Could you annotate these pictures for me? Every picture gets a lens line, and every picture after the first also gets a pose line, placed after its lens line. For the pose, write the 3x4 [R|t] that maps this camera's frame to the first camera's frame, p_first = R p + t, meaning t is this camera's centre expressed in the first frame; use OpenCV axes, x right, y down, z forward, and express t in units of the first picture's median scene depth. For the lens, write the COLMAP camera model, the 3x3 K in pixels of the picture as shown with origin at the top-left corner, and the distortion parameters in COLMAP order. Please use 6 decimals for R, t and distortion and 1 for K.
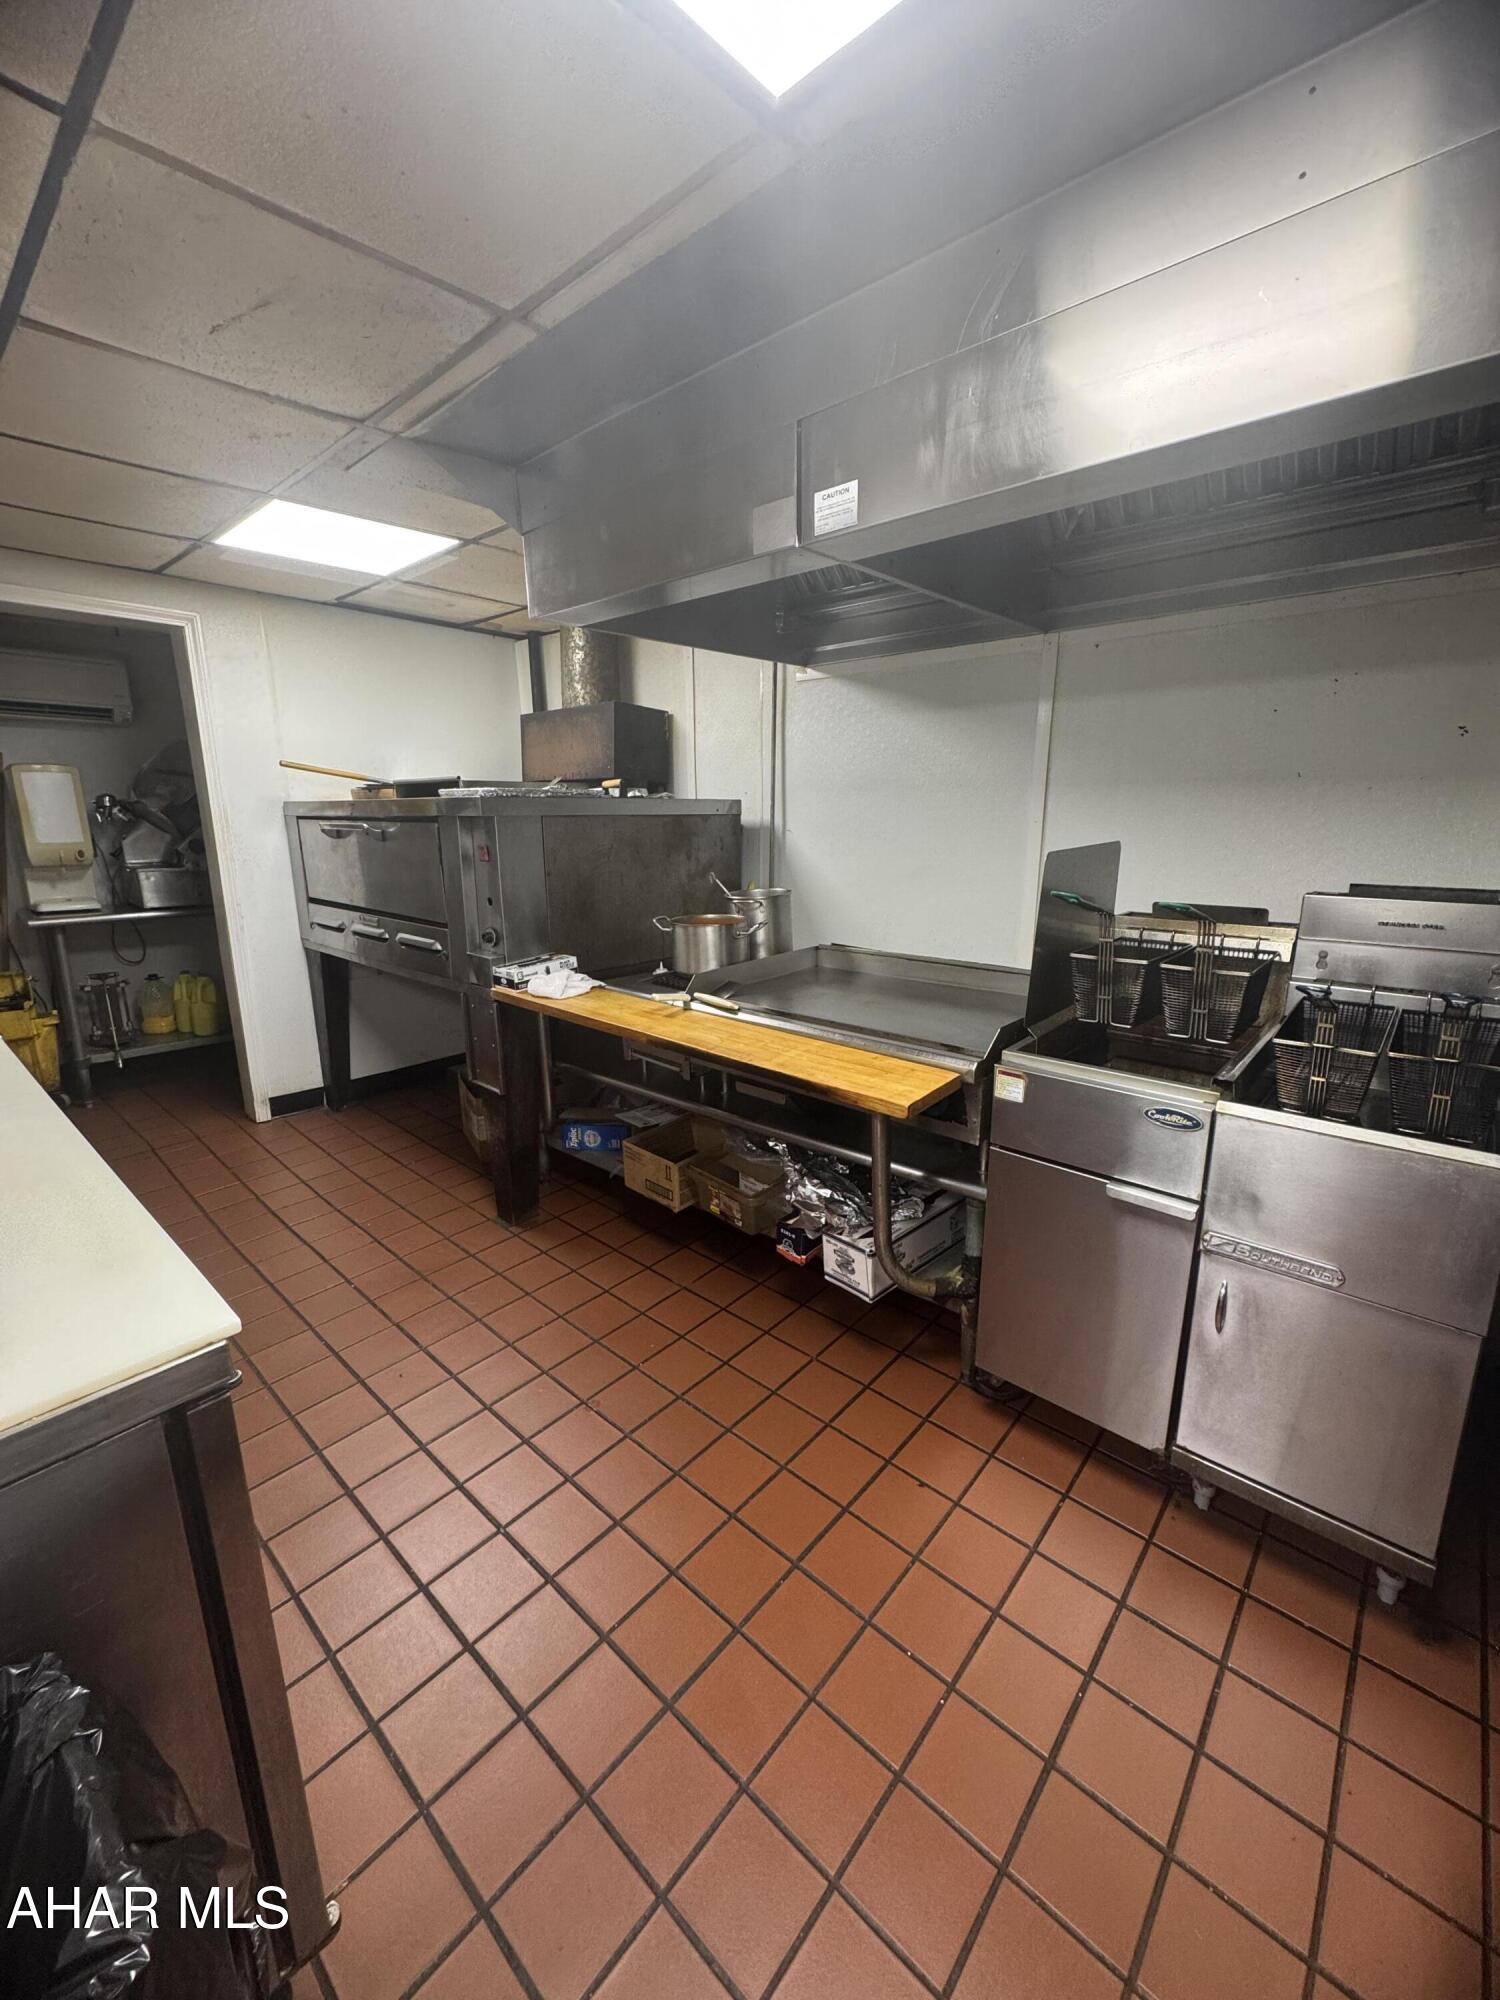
lens RADIAL K [[799.7, 0, 749.8], [0, 799.7, 994.1], [0, 0, 1]] dist [0.000577, 0.000012]
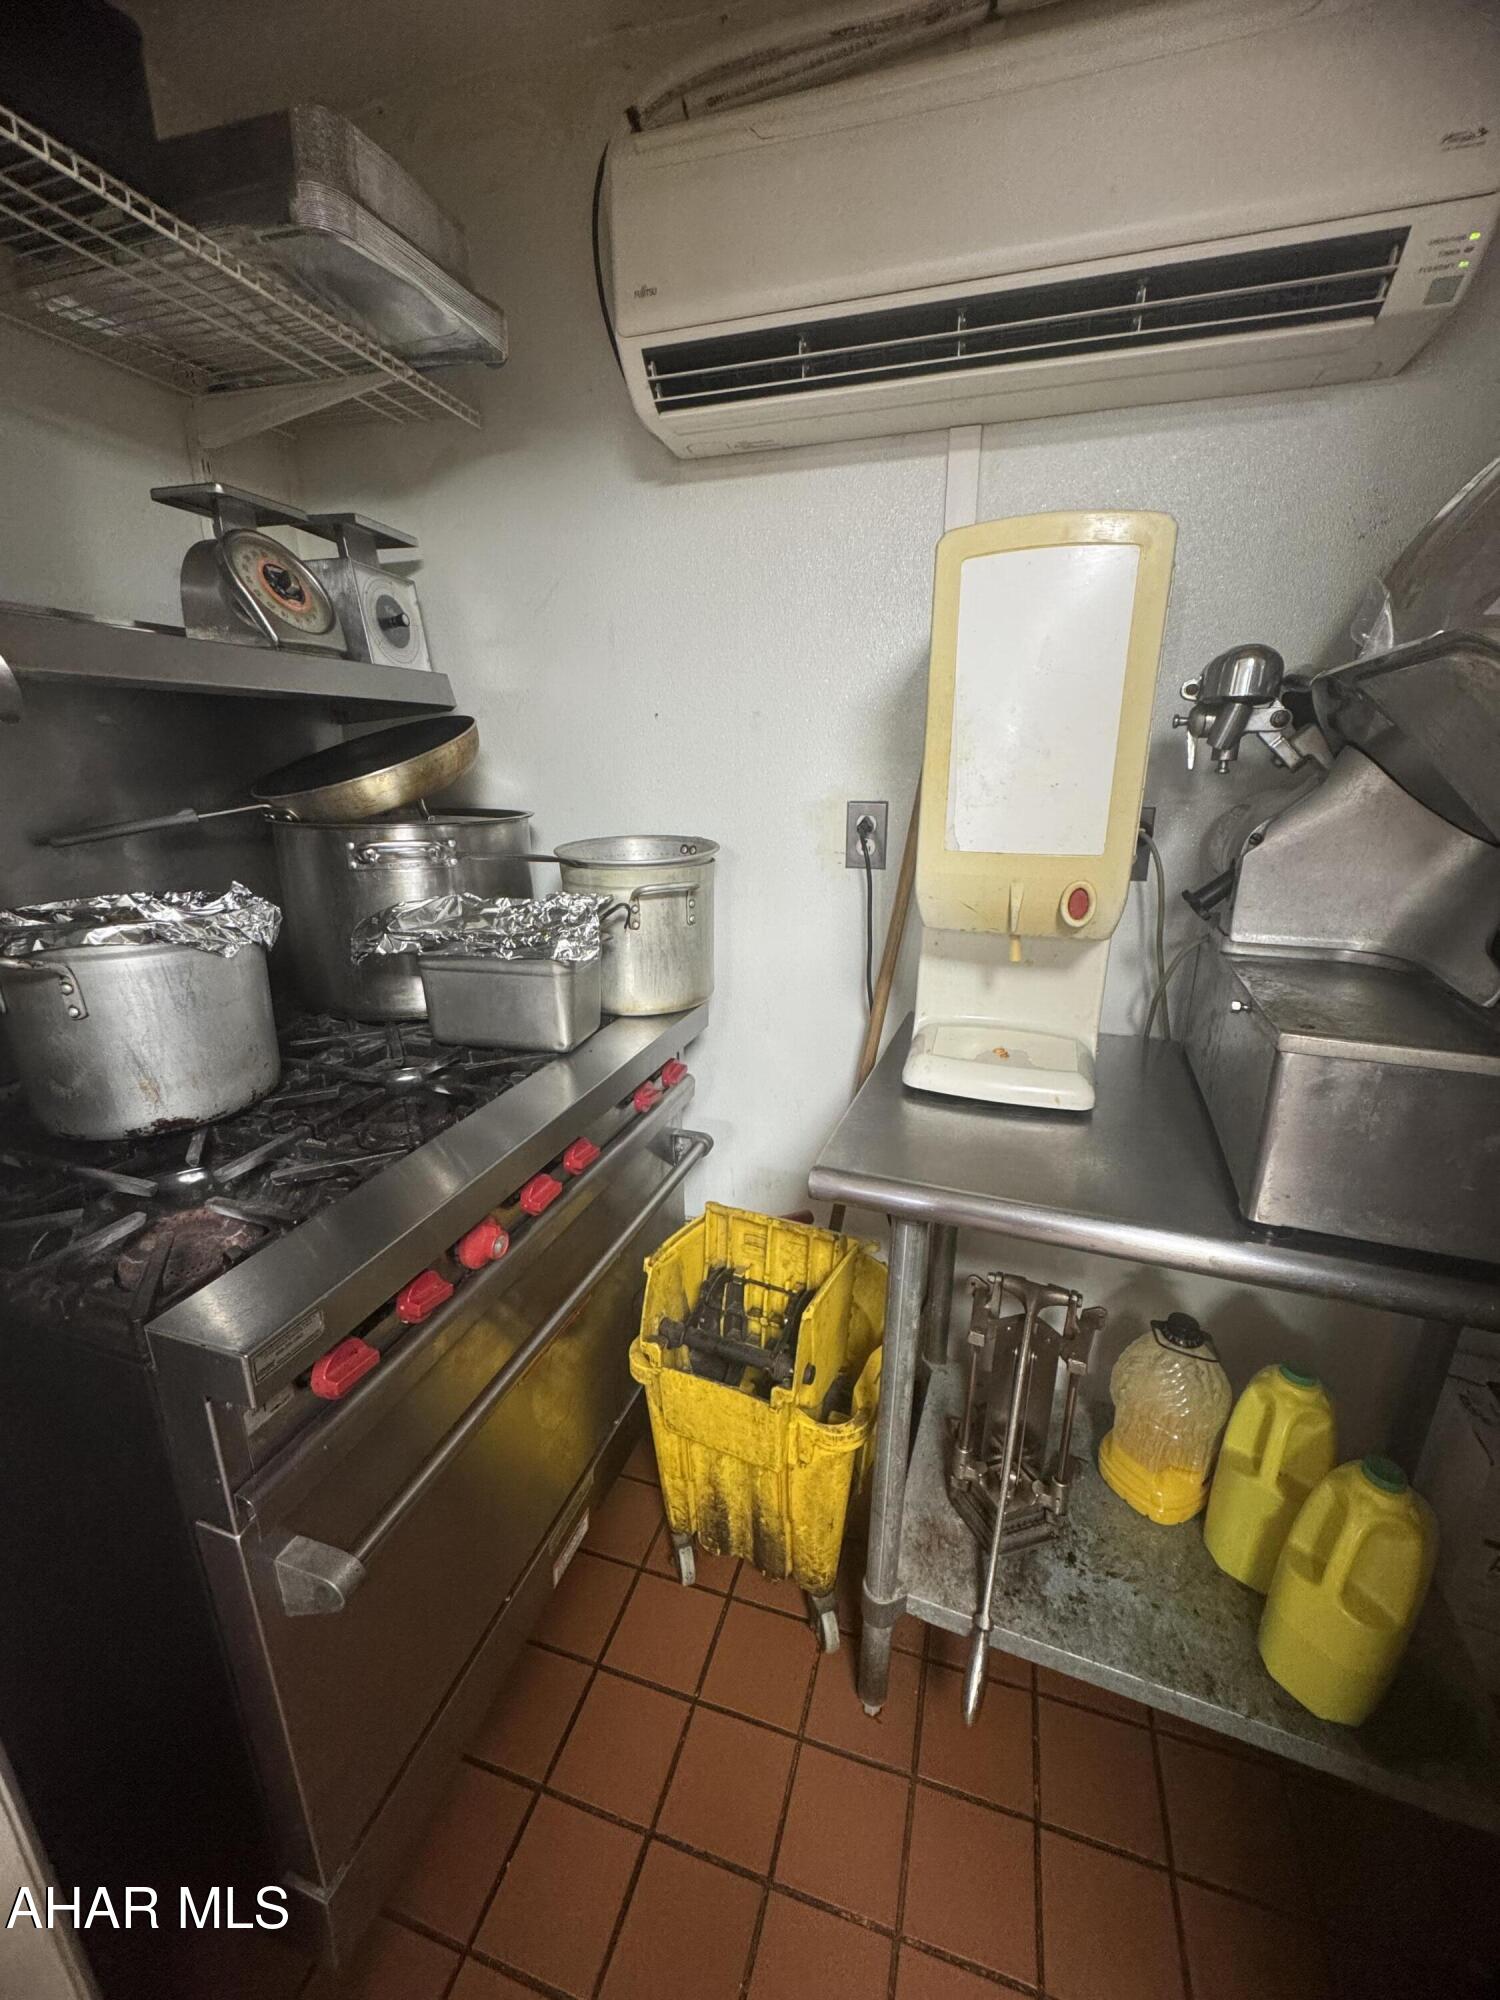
lens RADIAL K [[799.7, 0, 748.8], [0, 799.7, 1000.0], [0, 0, 1]] dist [0.000577, 0.000012]
pose [[0.418967, 0.265363, -0.868360, -0.624504], [-0.208787, 0.958871, 0.192286, -0.161432], [0.883671, 0.100741, 0.457140, 0.759369]]
